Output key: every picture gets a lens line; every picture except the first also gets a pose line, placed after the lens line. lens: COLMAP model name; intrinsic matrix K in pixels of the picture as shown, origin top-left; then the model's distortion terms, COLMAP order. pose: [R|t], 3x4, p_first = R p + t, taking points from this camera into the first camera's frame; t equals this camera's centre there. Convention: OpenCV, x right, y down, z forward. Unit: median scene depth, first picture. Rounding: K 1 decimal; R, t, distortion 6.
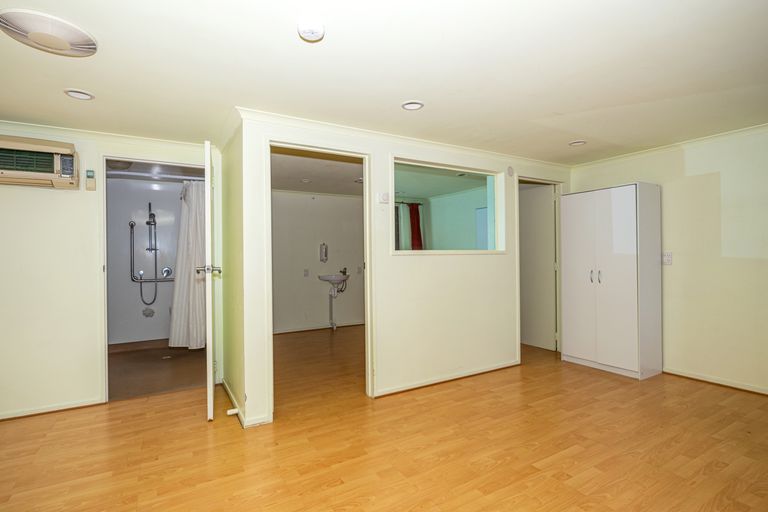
lens RADIAL K [[389.2, 0, 381.7], [0, 389.2, 248.8], [0, 0, 1]] dist [-0.024756, 0.000262]
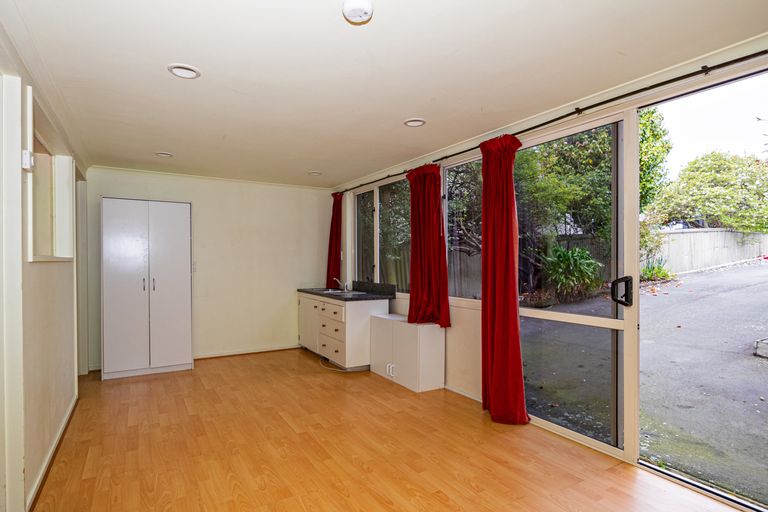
lens RADIAL K [[389.2, 0, 381.3], [0, 389.2, 261.1], [0, 0, 1]] dist [-0.024756, 0.000262]
pose [[-0.017167, 0.010912, 0.999793, -0.564460], [-0.013684, 0.999844, -0.011148, 0.028389], [-0.999759, -0.013873, -0.017015, 0.536841]]
